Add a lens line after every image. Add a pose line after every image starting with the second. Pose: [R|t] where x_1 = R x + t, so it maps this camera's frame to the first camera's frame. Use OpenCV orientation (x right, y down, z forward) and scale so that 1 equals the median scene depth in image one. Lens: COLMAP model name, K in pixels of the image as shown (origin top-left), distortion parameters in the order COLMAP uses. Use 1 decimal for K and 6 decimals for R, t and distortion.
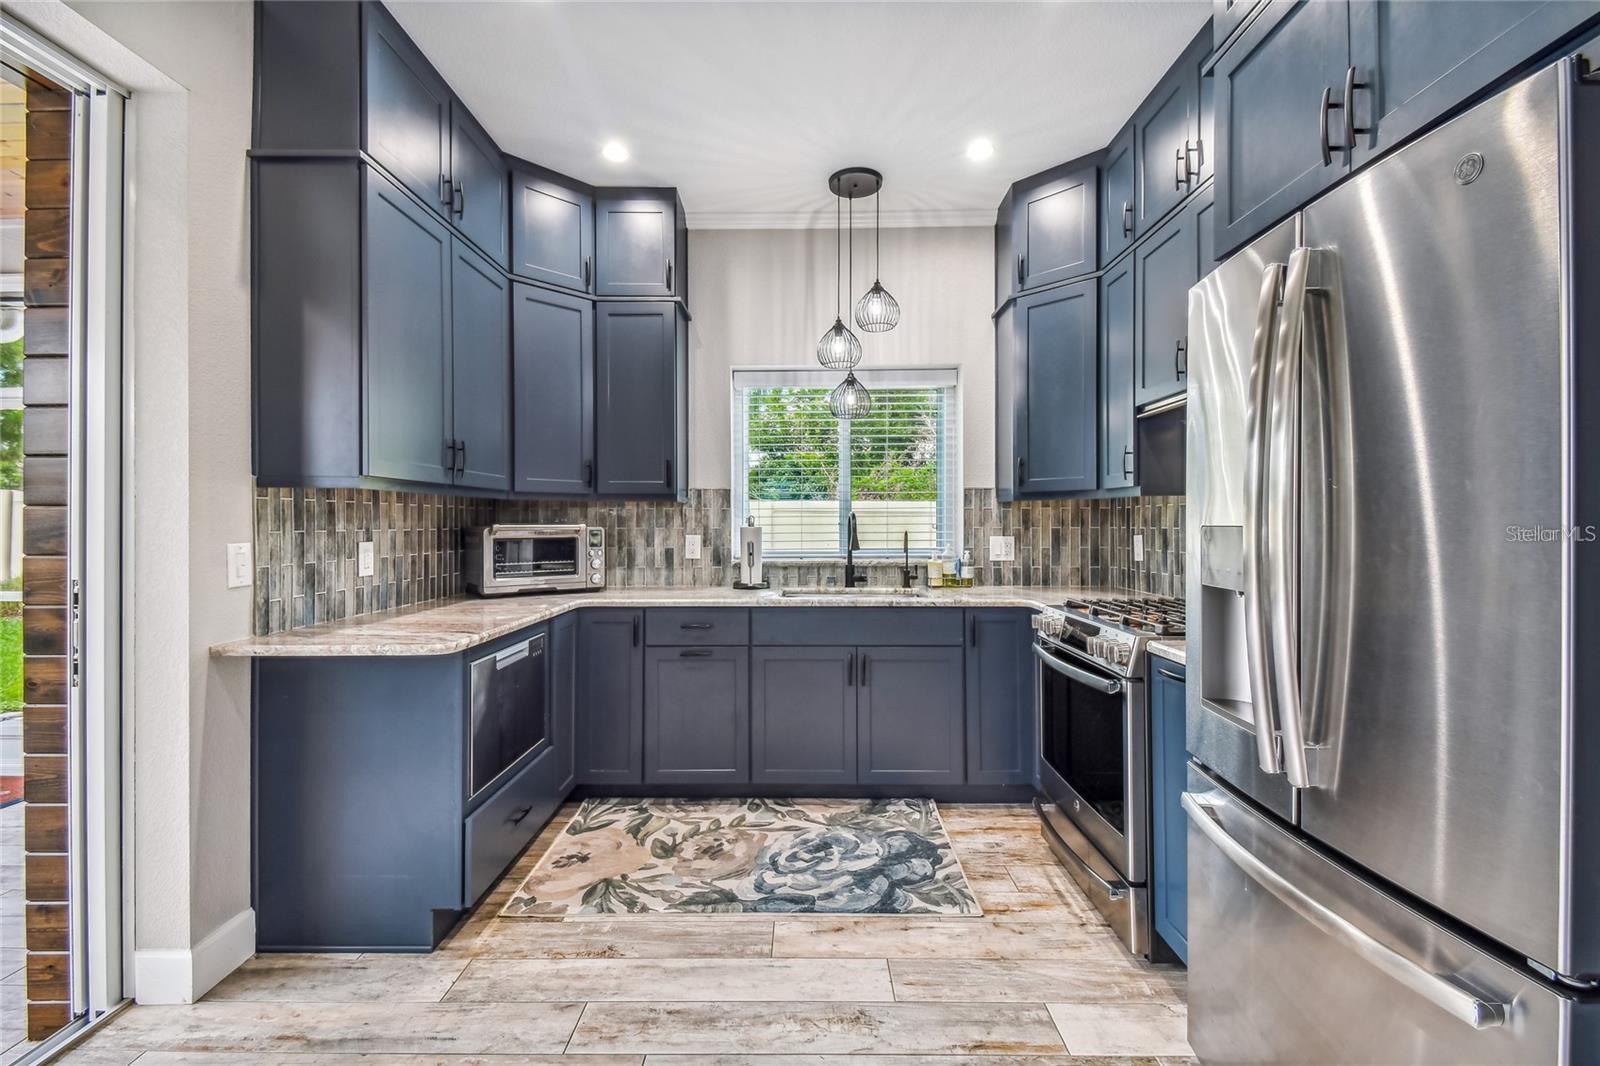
lens RADIAL K [[703.5, 0, 805.3], [0, 703.5, 523.6], [0, 0, 1]] dist [0.034602, -0.022601]
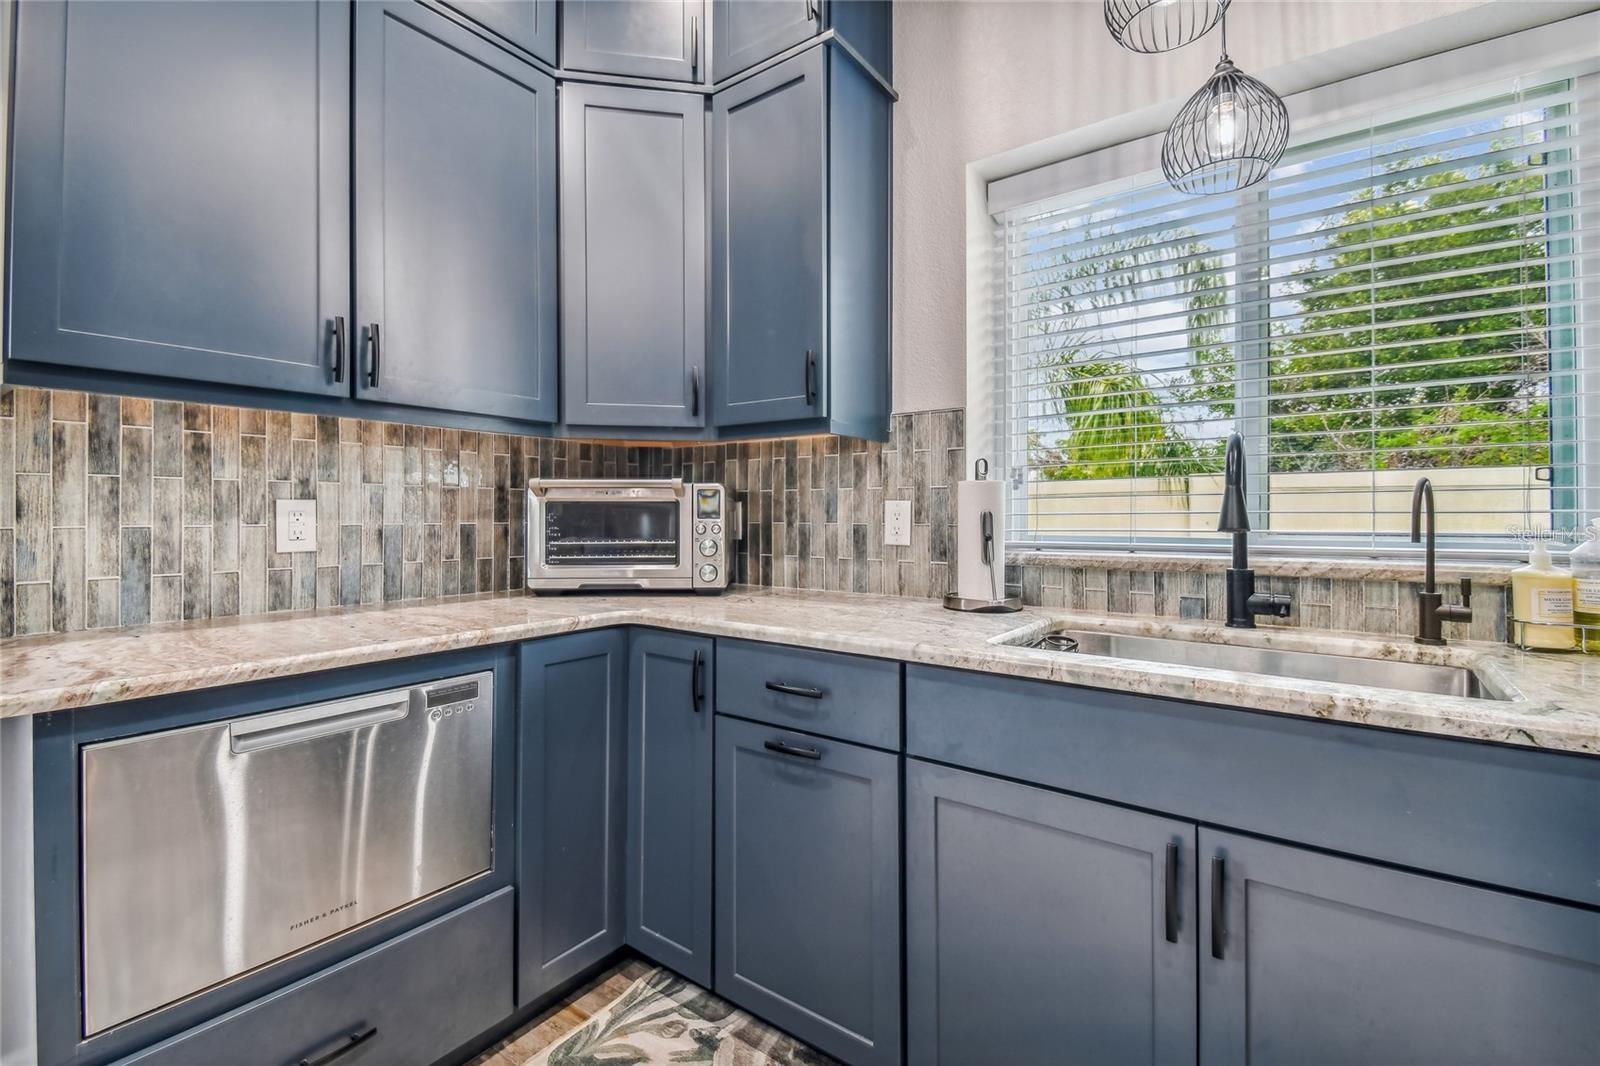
lens RADIAL K [[714.8, 0, 799.5], [0, 714.8, 511.4], [0, 0, 1]] dist [0.035004, -0.026808]
pose [[0.808254, -0.002051, -0.588830, 0.119937], [-0.001864, 0.999980, -0.006043, 0.033257], [0.588830, 0.005982, 0.808234, 0.621203]]
